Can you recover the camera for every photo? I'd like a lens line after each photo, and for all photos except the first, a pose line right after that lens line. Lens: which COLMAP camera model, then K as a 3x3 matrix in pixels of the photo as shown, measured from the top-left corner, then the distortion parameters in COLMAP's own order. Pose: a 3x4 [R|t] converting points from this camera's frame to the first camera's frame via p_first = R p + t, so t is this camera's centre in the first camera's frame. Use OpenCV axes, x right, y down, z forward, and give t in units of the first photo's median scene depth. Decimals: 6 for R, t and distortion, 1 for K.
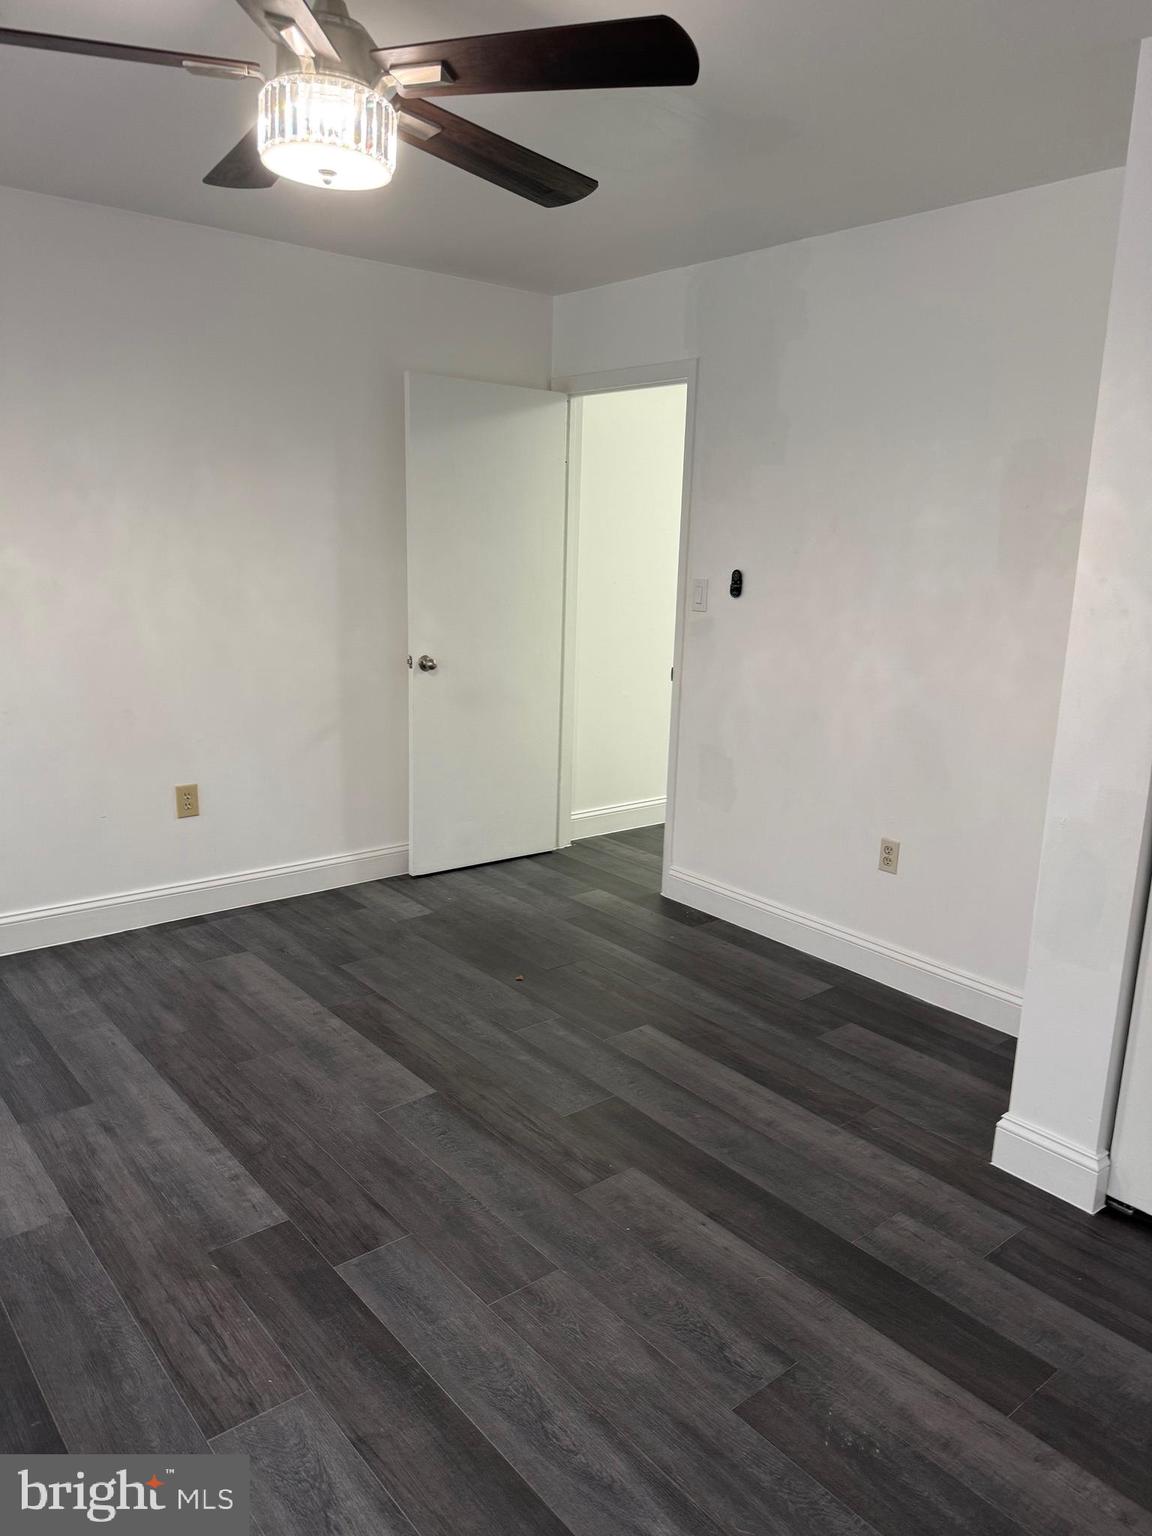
lens RADIAL K [[1105.4, 0, 574.9], [0, 1105.4, 731.9], [0, 0, 1]] dist [0.063077, -0.071216]
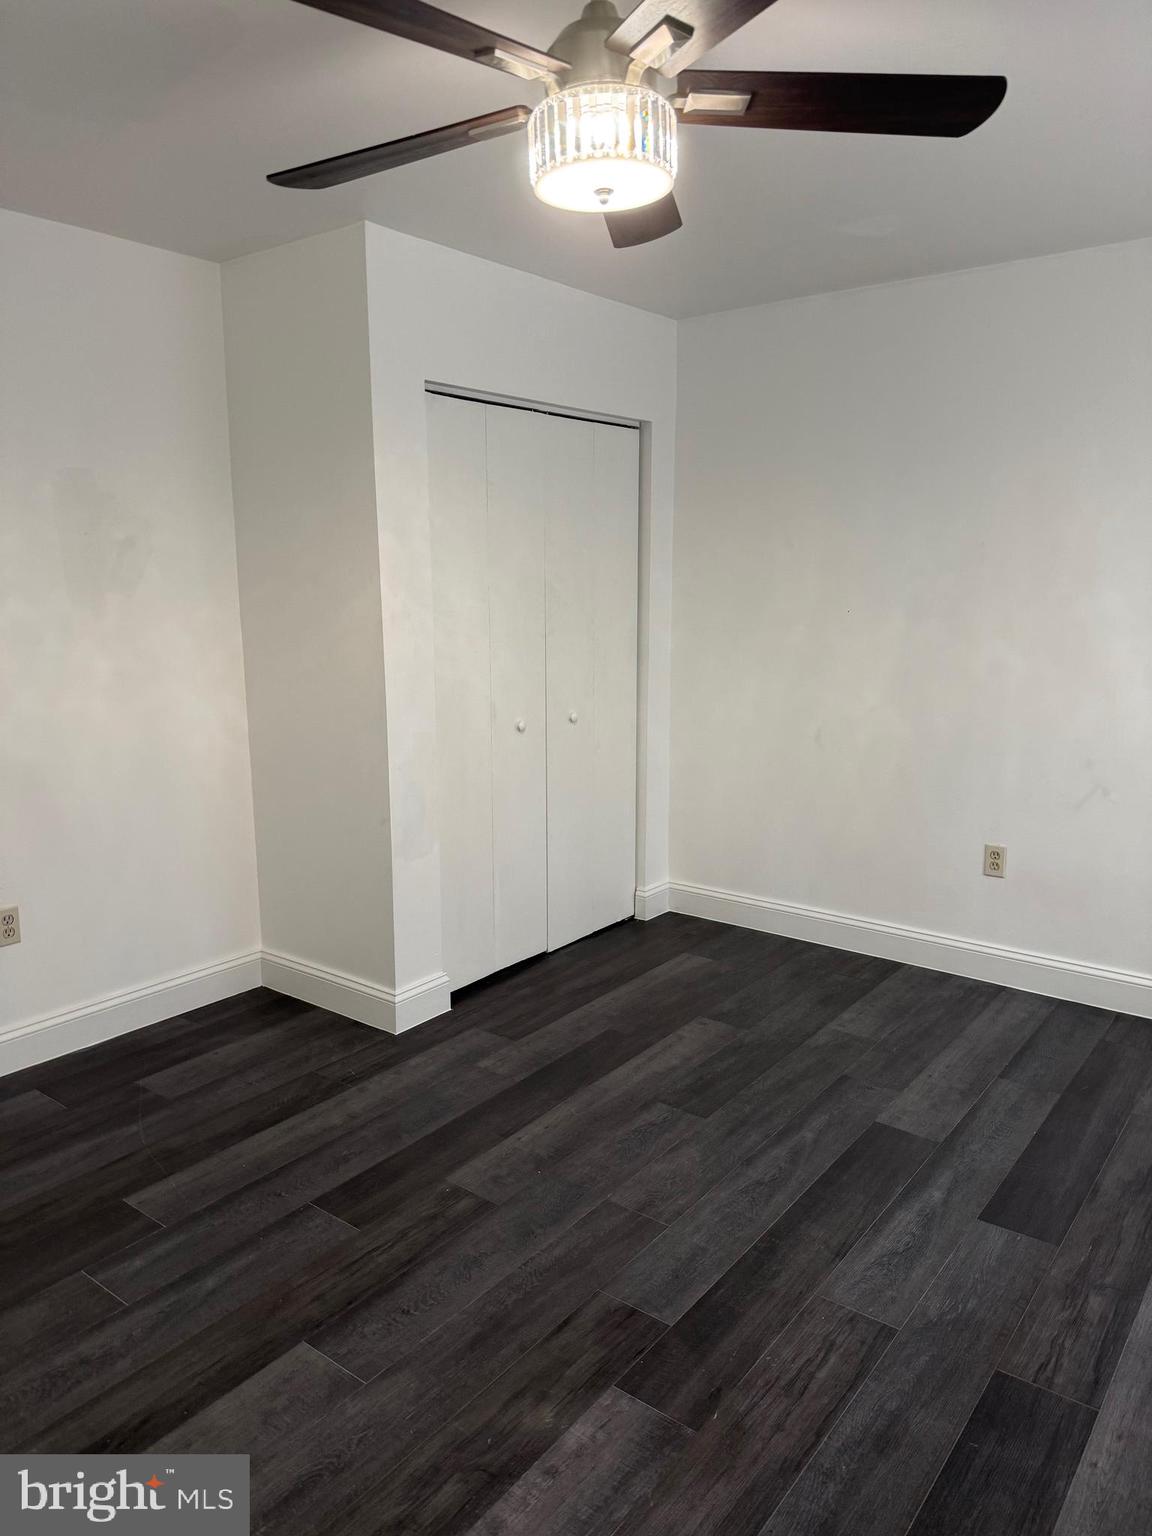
lens RADIAL K [[1074.0, 0, 578.1], [0, 1074.0, 772.6], [0, 0, 1]] dist [0.103944, -0.121946]
pose [[-0.226752, -0.212554, 0.950476, -0.878313], [0.164801, 0.953450, 0.252535, -0.213430], [-0.959909, 0.213902, -0.181167, 0.996720]]
